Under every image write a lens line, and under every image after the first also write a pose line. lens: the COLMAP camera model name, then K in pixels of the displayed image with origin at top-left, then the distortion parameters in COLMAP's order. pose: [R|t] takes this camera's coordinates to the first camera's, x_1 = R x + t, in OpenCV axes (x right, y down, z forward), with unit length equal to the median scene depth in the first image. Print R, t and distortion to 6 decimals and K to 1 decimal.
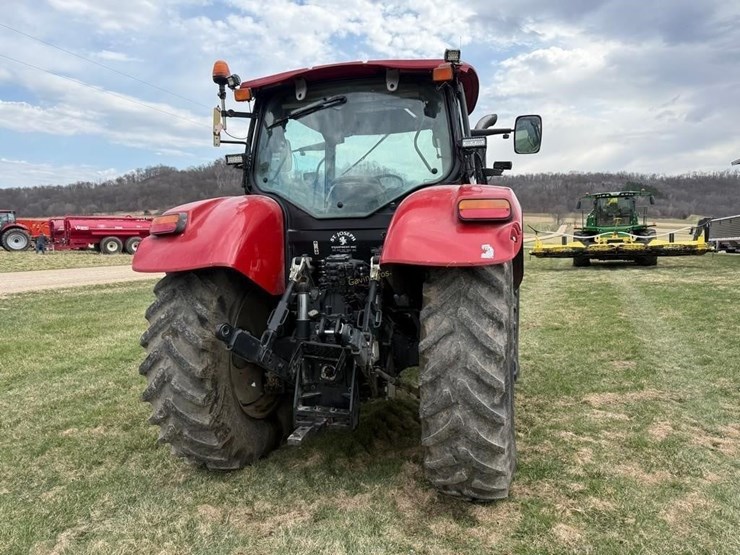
lens RADIAL K [[520.4, 0, 377.5], [0, 520.4, 275.1], [0, 0, 1]] dist [0.022168, -0.027916]
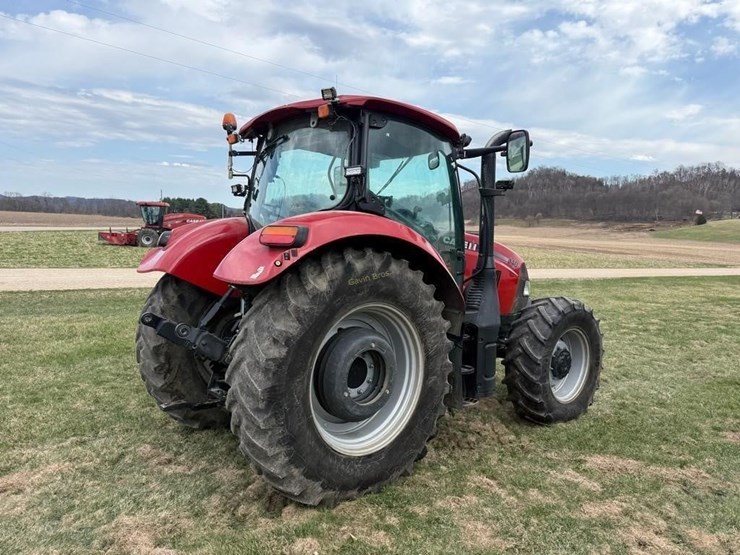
lens RADIAL K [[520.4, 0, 378.9], [0, 520.4, 277.2], [0, 0, 1]] dist [0.022168, -0.027916]
pose [[0.834907, 0.071220, -0.545764, 0.489504], [-0.079026, 0.996830, 0.009189, -0.038121], [0.544688, 0.035457, 0.837889, 0.100202]]
